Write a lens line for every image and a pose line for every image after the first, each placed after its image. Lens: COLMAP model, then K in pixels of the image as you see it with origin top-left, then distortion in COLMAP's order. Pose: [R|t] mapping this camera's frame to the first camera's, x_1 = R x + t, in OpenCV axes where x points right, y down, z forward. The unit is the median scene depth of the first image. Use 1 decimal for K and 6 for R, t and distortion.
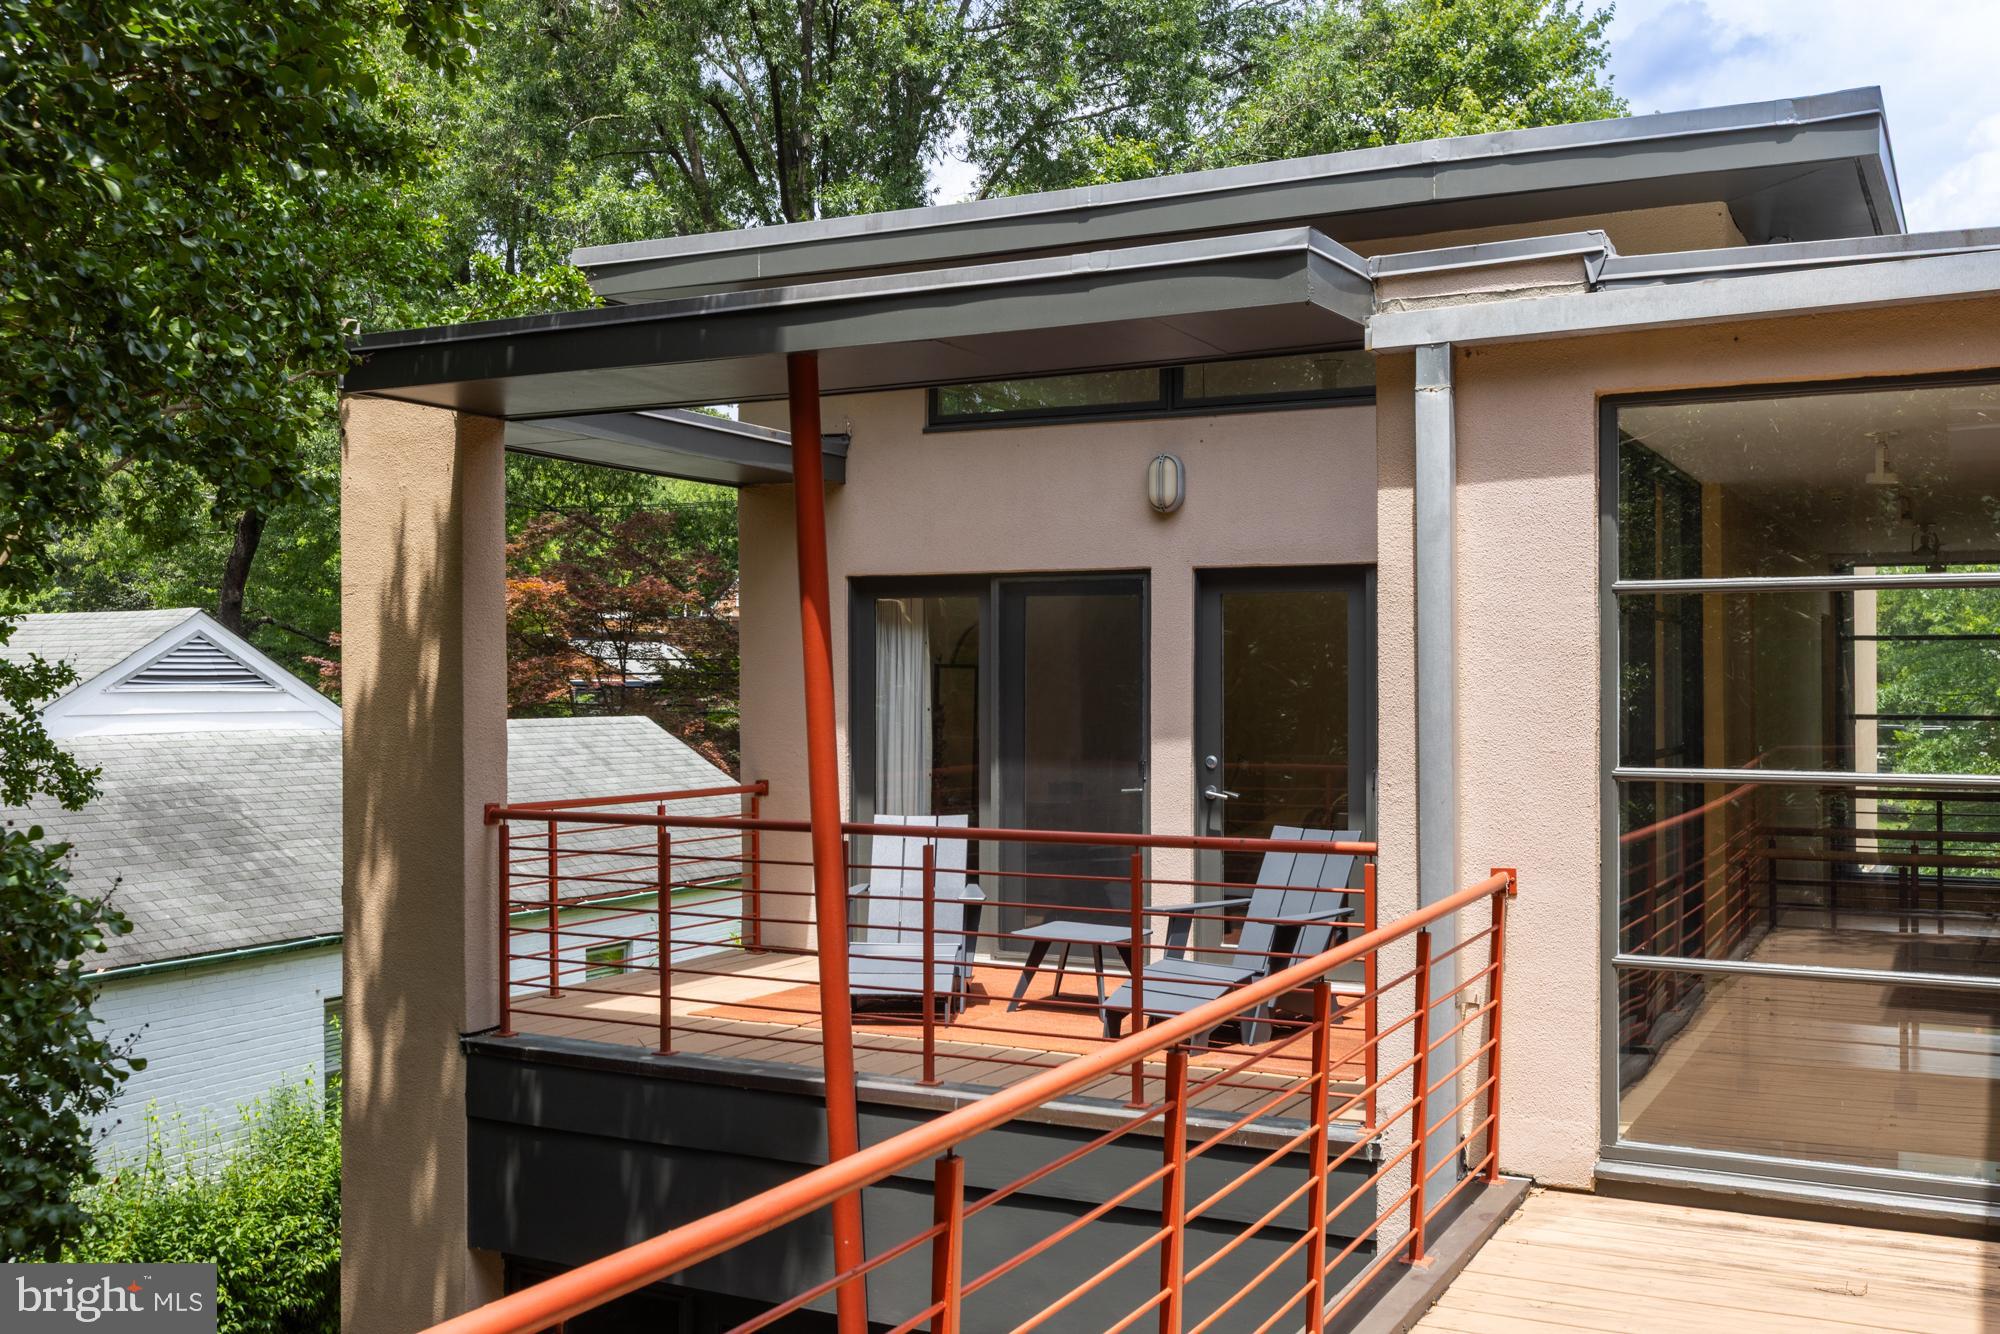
lens RADIAL K [[1903.1, 0, 999.2], [0, 1903.1, 665.6], [0, 0, 1]] dist [-0.001803, 0.000000]
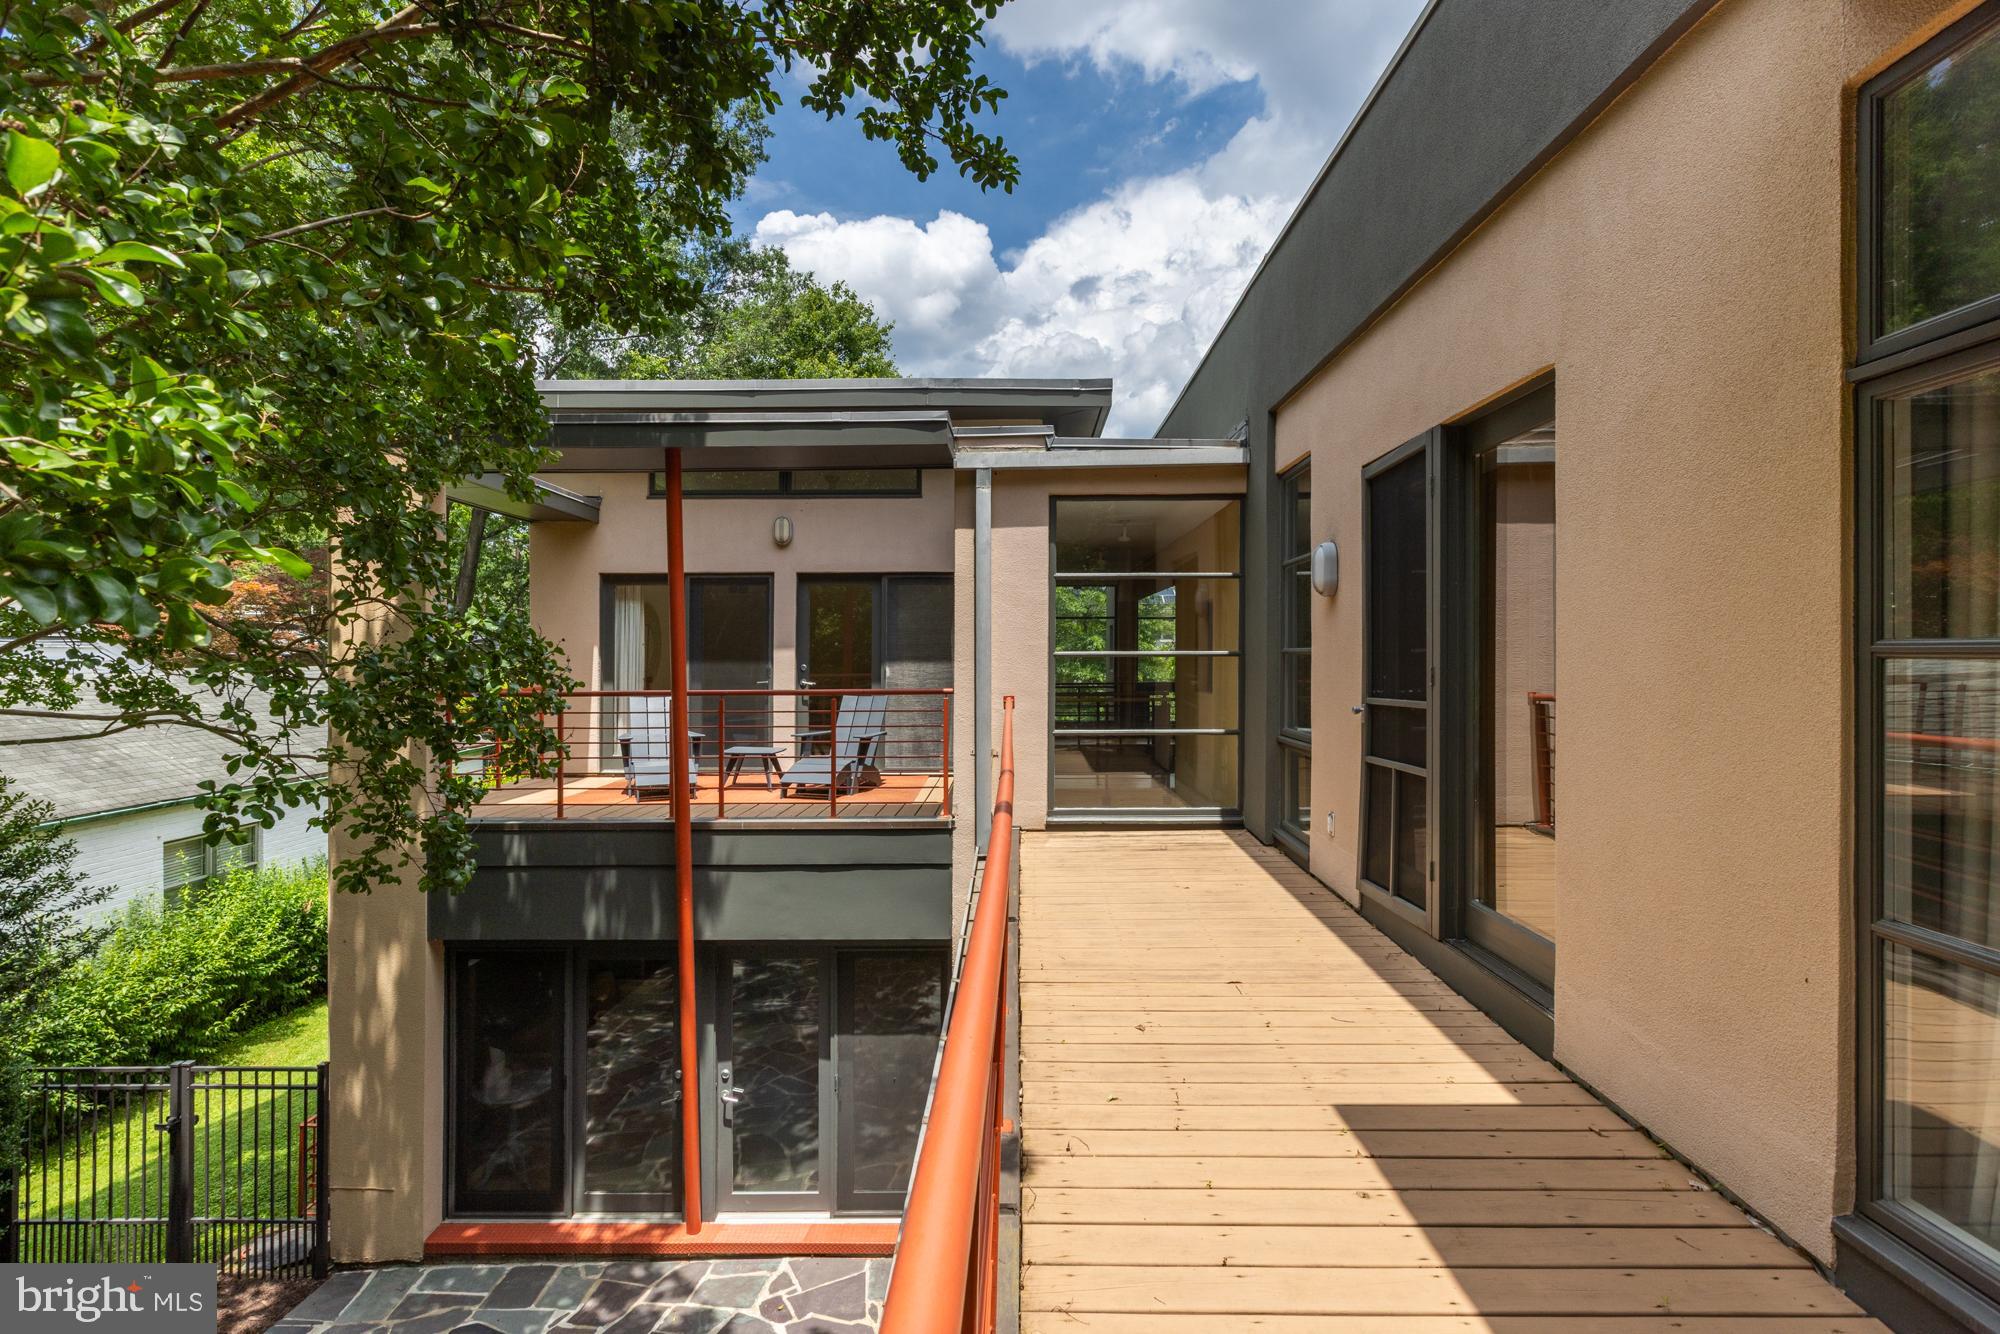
lens RADIAL K [[977.4, 0, 1000.6], [0, 977.4, 656.8], [0, 0, 1]] dist [-0.002494, 0.000143]
pose [[0.891624, -0.007387, 0.452716, -0.169396], [0.002708, 0.999936, 0.010984, 0.026940], [-0.452768, -0.008568, 0.891587, -0.036871]]
